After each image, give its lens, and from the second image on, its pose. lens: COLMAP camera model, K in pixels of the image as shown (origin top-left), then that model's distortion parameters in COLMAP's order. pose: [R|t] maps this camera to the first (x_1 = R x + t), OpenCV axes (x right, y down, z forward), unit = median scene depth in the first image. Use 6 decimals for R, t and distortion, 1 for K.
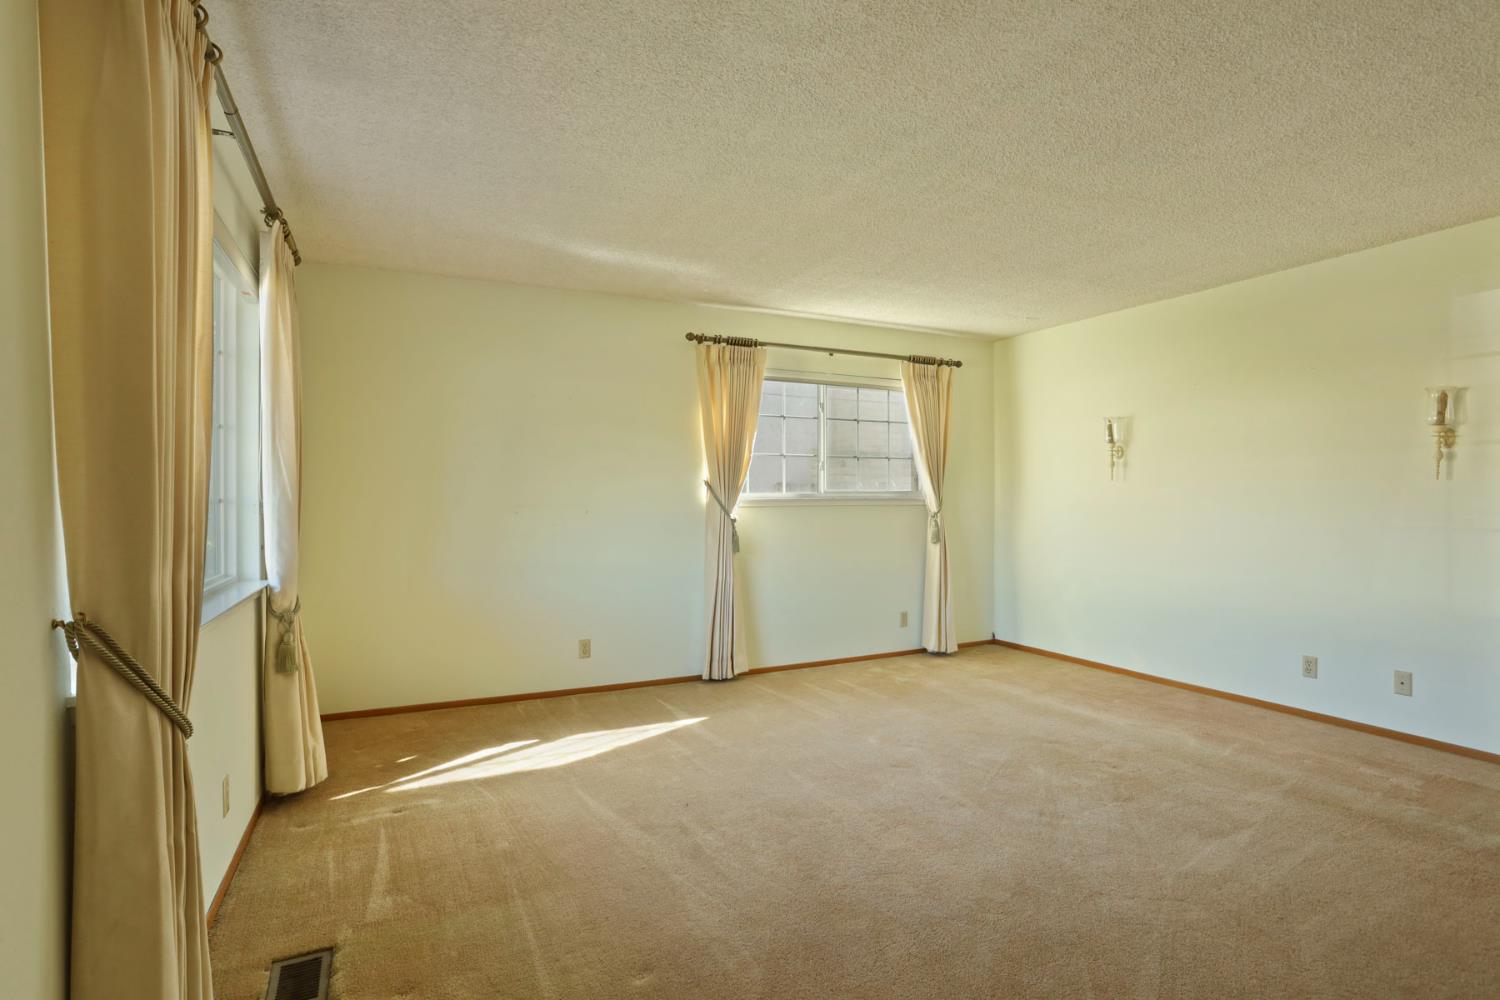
lens RADIAL K [[729.7, 0, 747.3], [0, 729.7, 490.7], [0, 0, 1]] dist [-0.072087, 0.030931]
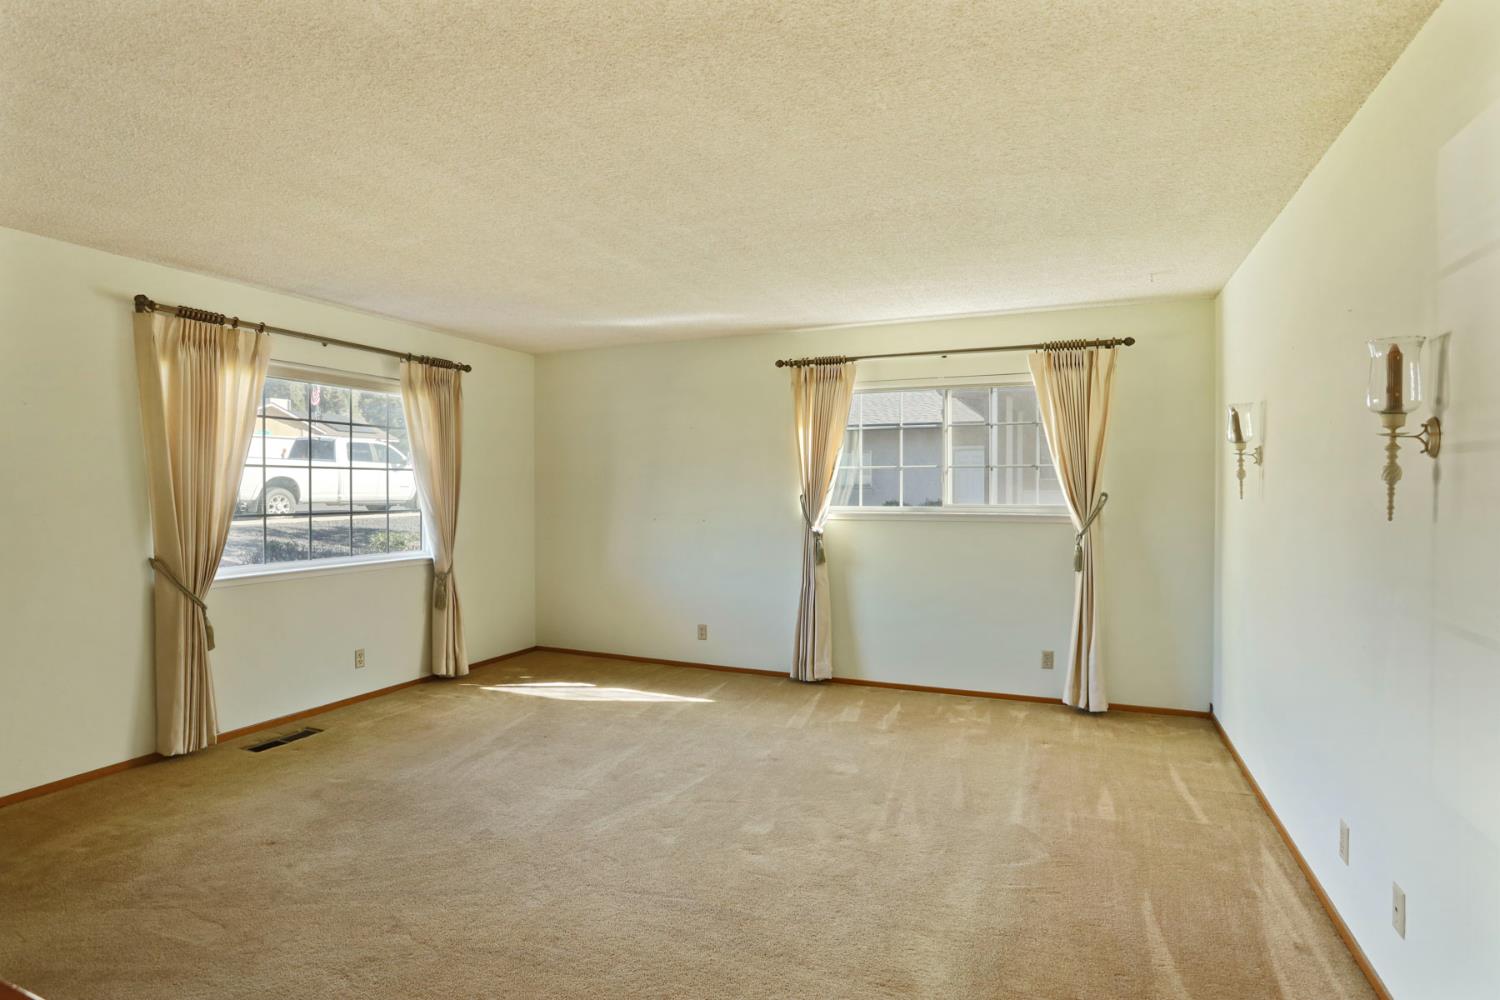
lens RADIAL K [[756.6, 0, 745.3], [0, 756.6, 499.5], [0, 0, 1]] dist [-0.082497, 0.045364]
pose [[0.652862, 0.012774, -0.757369, 0.736244], [0.003577, 0.999795, 0.019947, -0.029591], [0.757469, -0.015732, 0.652682, 0.211700]]
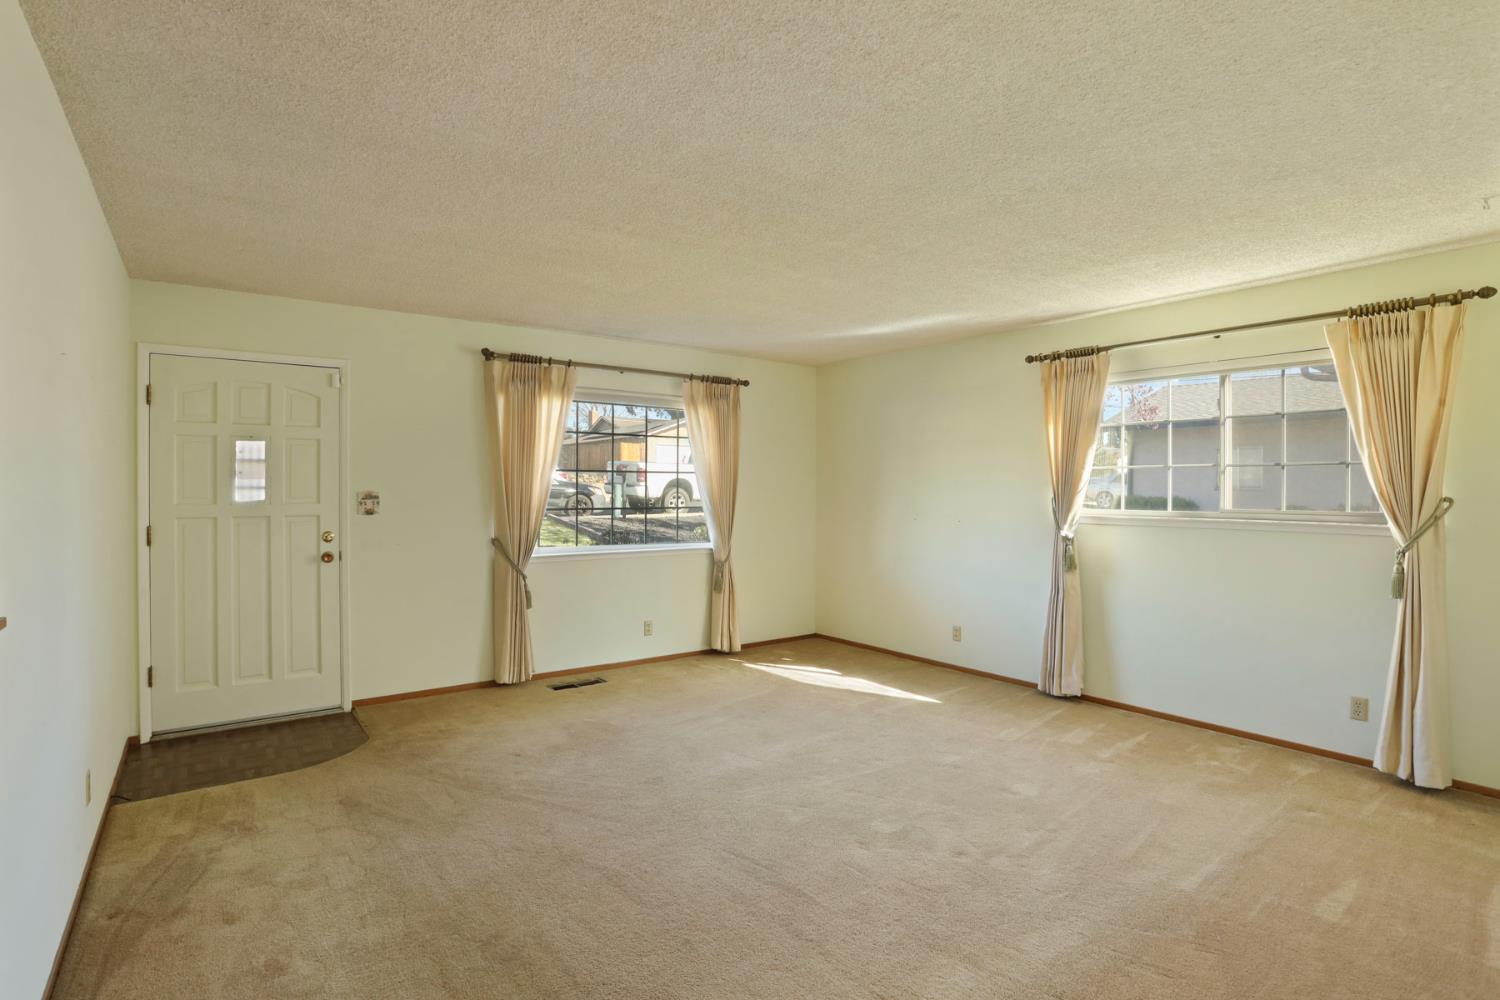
lens RADIAL K [[729.7, 0, 747.3], [0, 729.7, 490.7], [0, 0, 1]] dist [-0.072087, 0.030931]
pose [[0.200637, 0.006208, -0.979646, 0.841203], [0.001820, 0.999976, 0.006709, -0.029696], [0.979664, -0.003129, 0.200621, 0.385375]]
